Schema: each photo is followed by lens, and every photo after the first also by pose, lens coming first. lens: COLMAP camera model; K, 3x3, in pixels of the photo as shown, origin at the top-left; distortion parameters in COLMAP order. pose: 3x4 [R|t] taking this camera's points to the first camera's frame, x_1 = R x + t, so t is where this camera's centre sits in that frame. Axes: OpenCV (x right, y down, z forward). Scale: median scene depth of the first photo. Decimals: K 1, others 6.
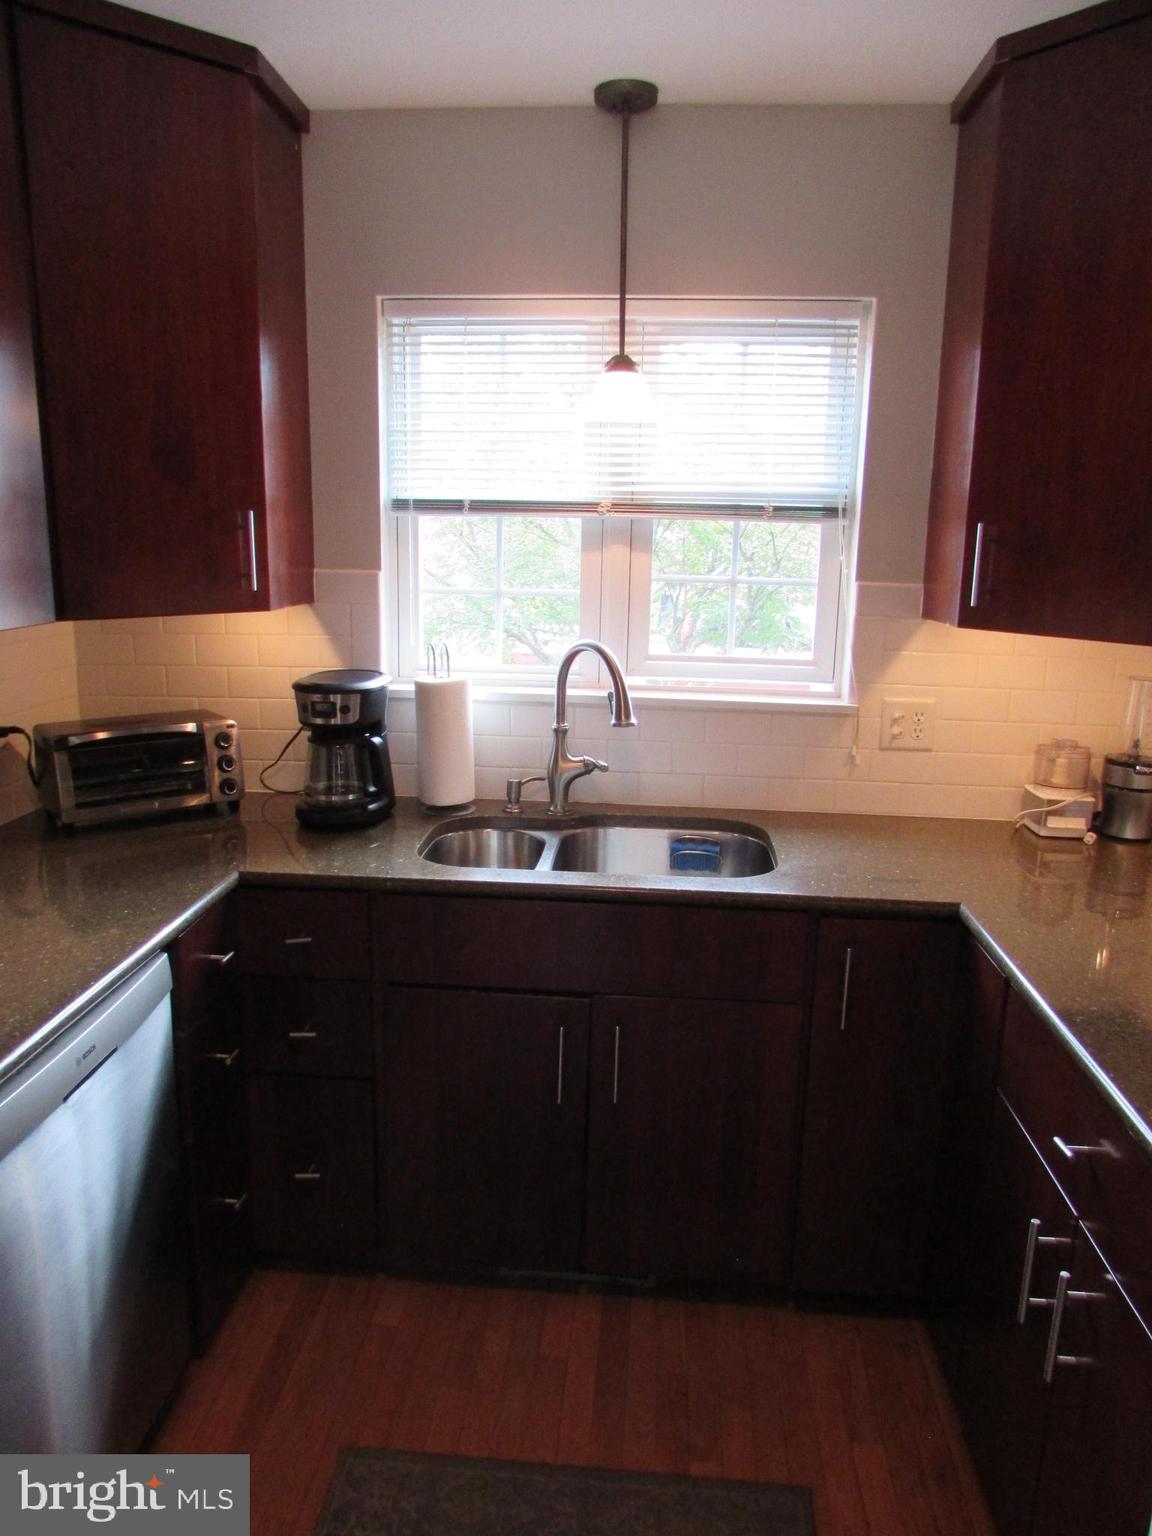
lens RADIAL K [[1096.4, 0, 576.0], [0, 1096.4, 768.0], [0, 0, 1]] dist [-0.012706, 0.001231]
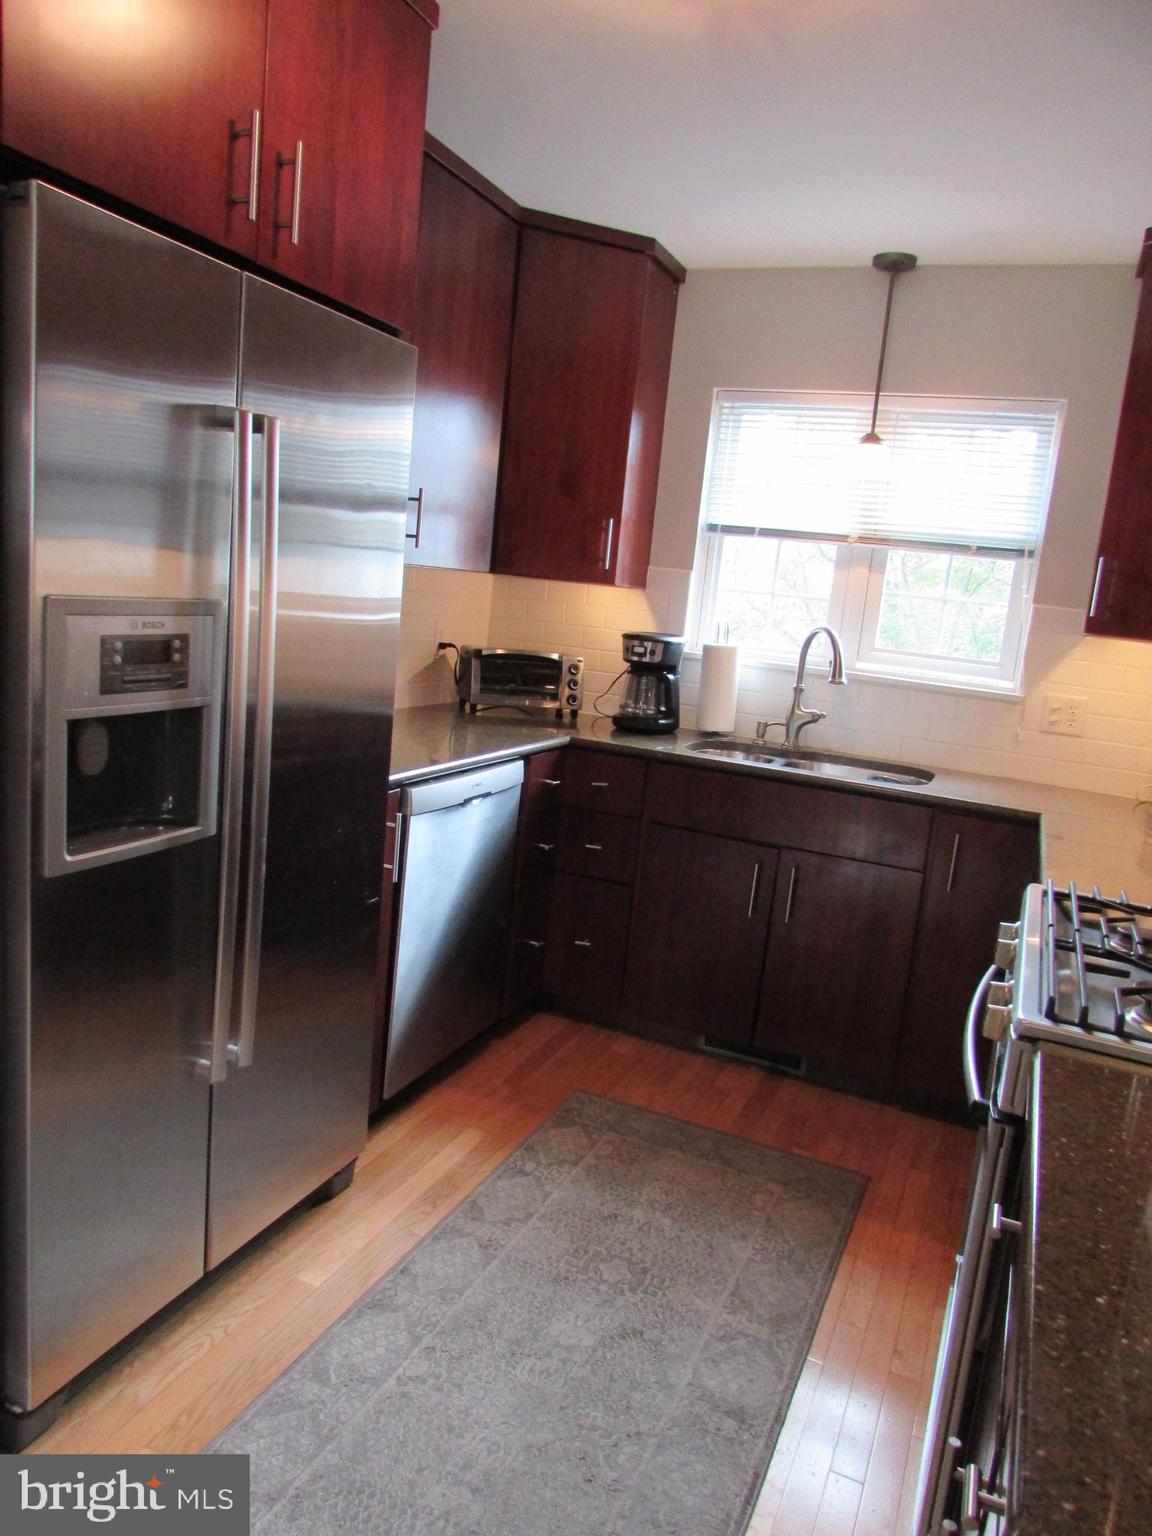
lens RADIAL K [[1124.6, 0, 606.6], [0, 1124.6, 770.6], [0, 0, 1]] dist [0.004994, 0.003788]
pose [[0.950349, 0.126810, -0.284176, 0.180924], [-0.147840, 0.987551, -0.053730, 0.189137], [0.273825, 0.093075, 0.957265, -0.464588]]
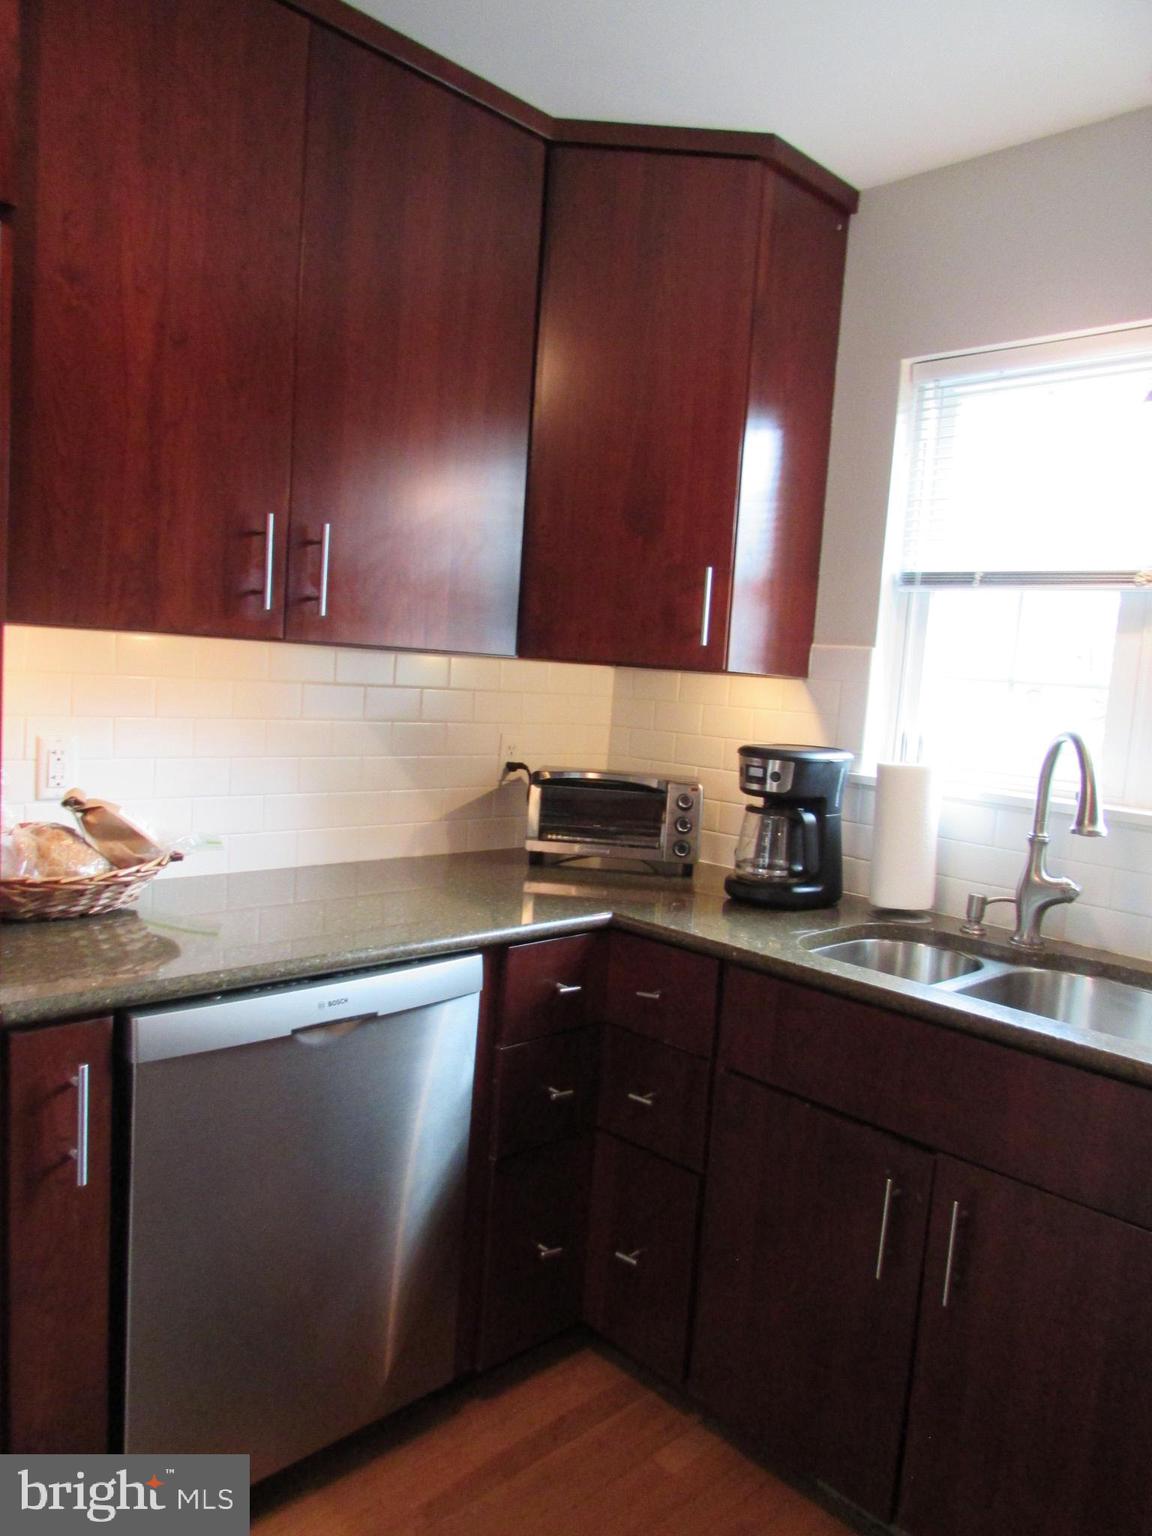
lens RADIAL K [[1097.7, 0, 611.1], [0, 1097.7, 771.5], [0, 0, 1]] dist [-0.010727, 0.000449]
pose [[0.760977, 0.095813, -0.641665, 0.265041], [-0.197864, 0.976191, -0.088890, 0.050187], [0.617871, 0.194606, 0.761817, 0.185975]]
